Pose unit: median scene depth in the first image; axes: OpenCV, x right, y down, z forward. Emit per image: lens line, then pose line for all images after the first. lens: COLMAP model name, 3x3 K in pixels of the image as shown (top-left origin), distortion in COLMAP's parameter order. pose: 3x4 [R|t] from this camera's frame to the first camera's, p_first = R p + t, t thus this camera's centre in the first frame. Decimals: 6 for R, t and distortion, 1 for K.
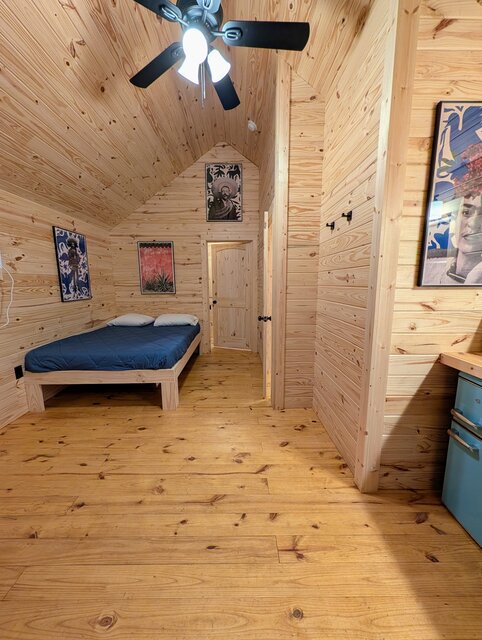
lens RADIAL K [[245.7, 0, 241.9], [0, 245.7, 319.5], [0, 0, 1]] dist [0.000480, 0.000141]
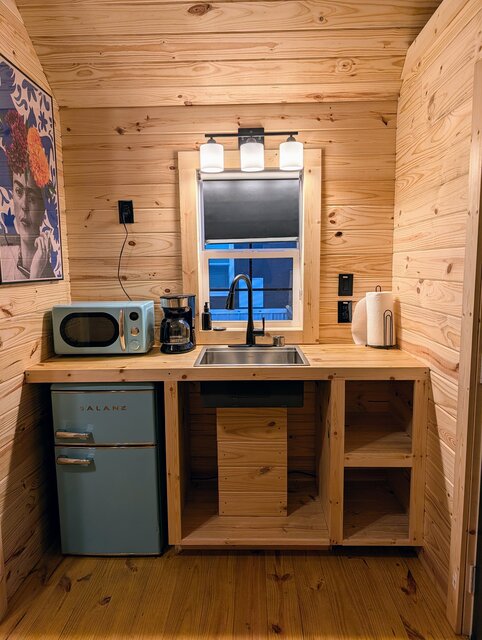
lens RADIAL K [[453.7, 0, 242.0], [0, 453.7, 320.5], [0, 0, 1]] dist [0.008176, 0.002568]
pose [[0.045682, -0.123439, 0.991300, -0.500685], [0.169662, 0.978878, 0.114074, -0.057602], [-0.984443, 0.162975, 0.065660, 0.214586]]
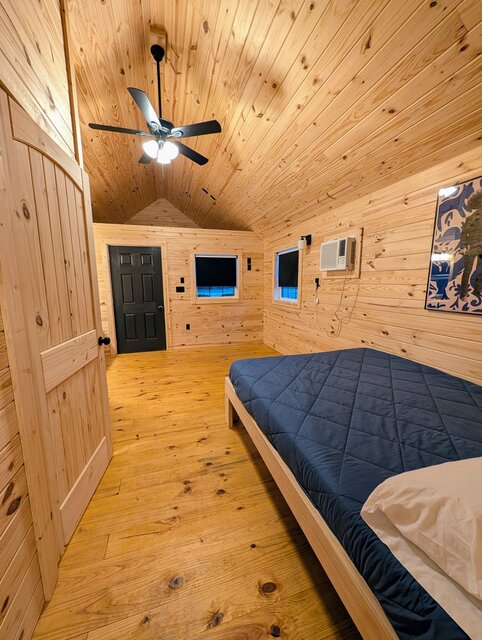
lens RADIAL K [[245.7, 0, 240.3], [0, 245.7, 320.3], [0, 0, 1]] dist [0.000480, 0.000141]
pose [[-0.962178, 0.056086, -0.266586, -0.163588], [-0.025928, 0.955281, 0.294560, -0.441645], [0.271185, 0.290331, -0.917696, 2.913204]]
